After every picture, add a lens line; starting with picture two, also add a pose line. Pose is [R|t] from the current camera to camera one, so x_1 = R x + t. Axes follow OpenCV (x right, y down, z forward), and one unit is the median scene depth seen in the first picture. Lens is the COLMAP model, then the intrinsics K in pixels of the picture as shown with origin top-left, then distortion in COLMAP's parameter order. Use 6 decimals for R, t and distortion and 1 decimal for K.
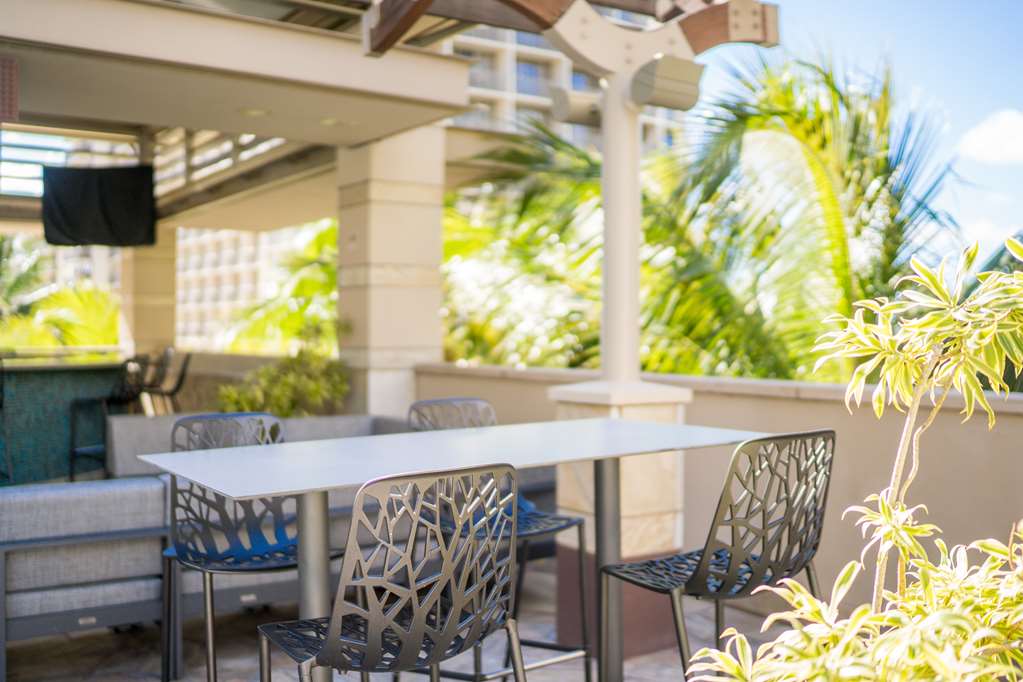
lens RADIAL K [[1011.4, 0, 550.1], [0, 1011.4, 342.3], [0, 0, 1]] dist [-0.067487, 0.000000]
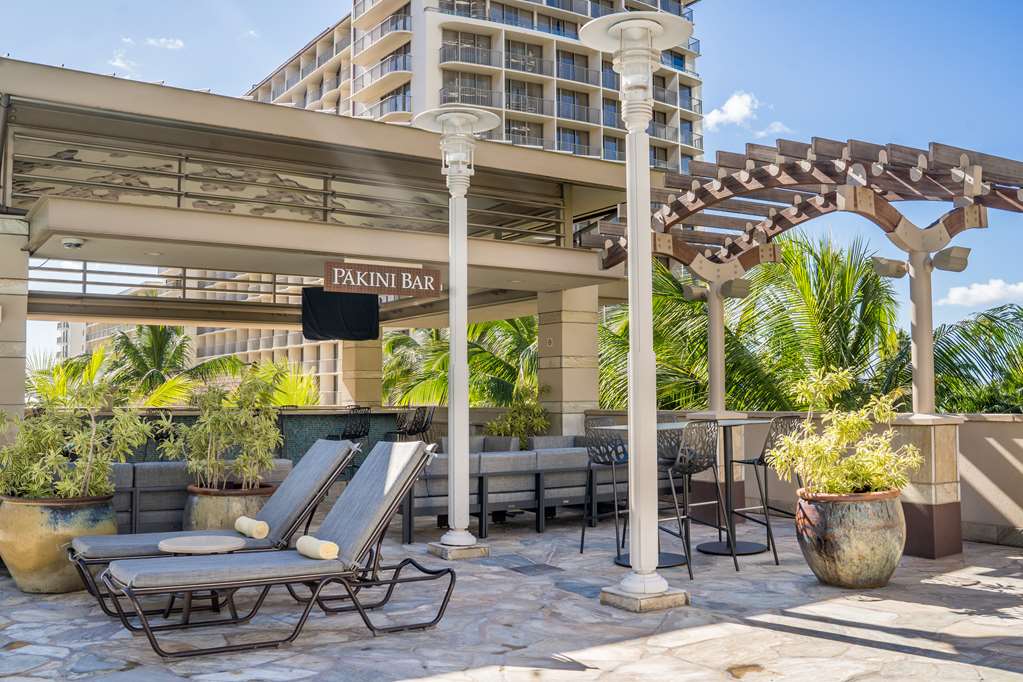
lens RADIAL K [[1011.4, 0, 519.8], [0, 1011.4, 336.6], [0, 0, 1]] dist [-0.067487, 0.000000]
pose [[0.999311, -0.011924, -0.035159, -0.301960], [0.009462, 0.997546, -0.069375, 0.025075], [0.035900, 0.068994, 0.996971, -1.358771]]
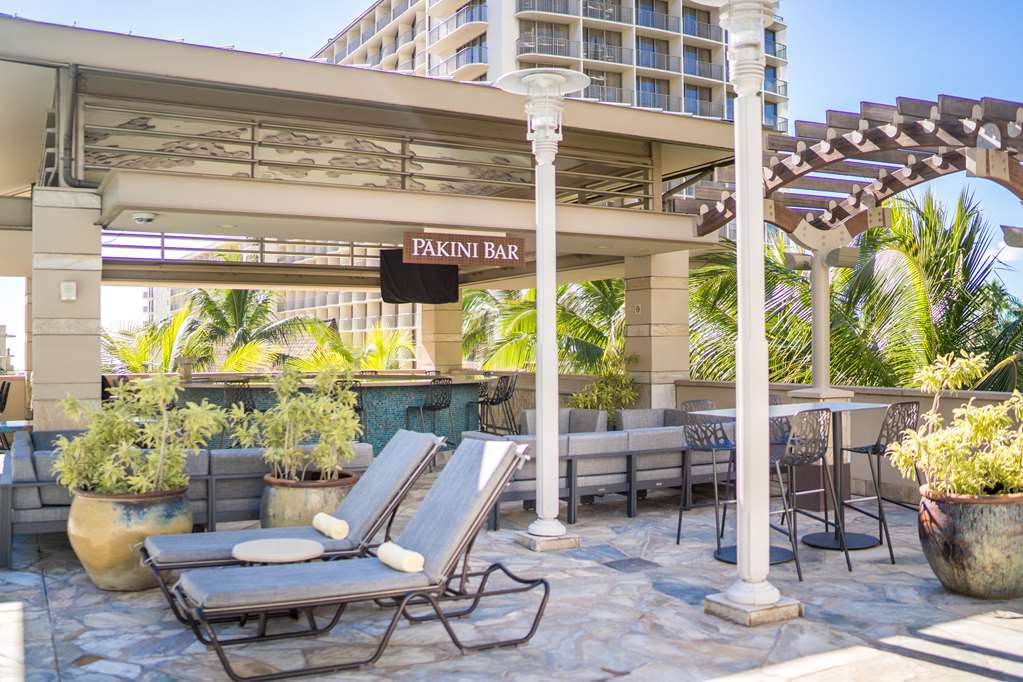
lens RADIAL K [[1011.4, 0, 511.1], [0, 1011.4, 330.5], [0, 0, 1]] dist [-0.067487, 0.000000]
pose [[0.992741, -0.012667, -0.119602, -0.333666], [0.009532, 0.999597, -0.026747, -0.033790], [0.119892, 0.025412, 0.992462, -1.241321]]
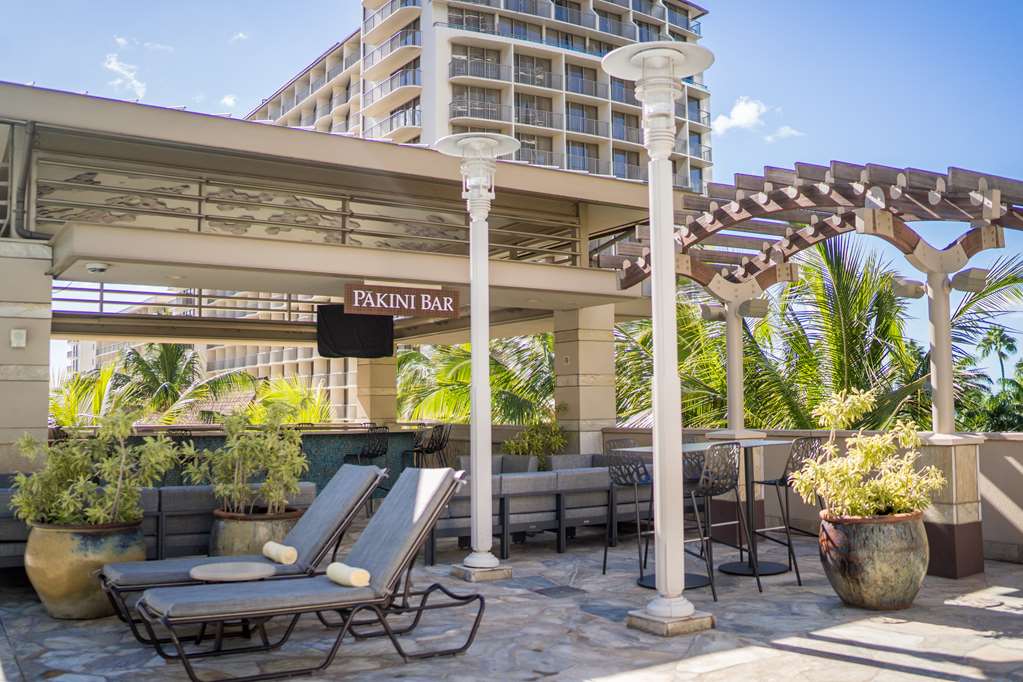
lens RADIAL K [[1011.4, 0, 522.4], [0, 1011.4, 333.6], [0, 0, 1]] dist [-0.067487, 0.000000]
pose [[0.999021, -0.018095, -0.040366, -0.327025], [0.014693, 0.996438, -0.083041, 0.003246], [0.041725, 0.082367, 0.995728, -1.376431]]
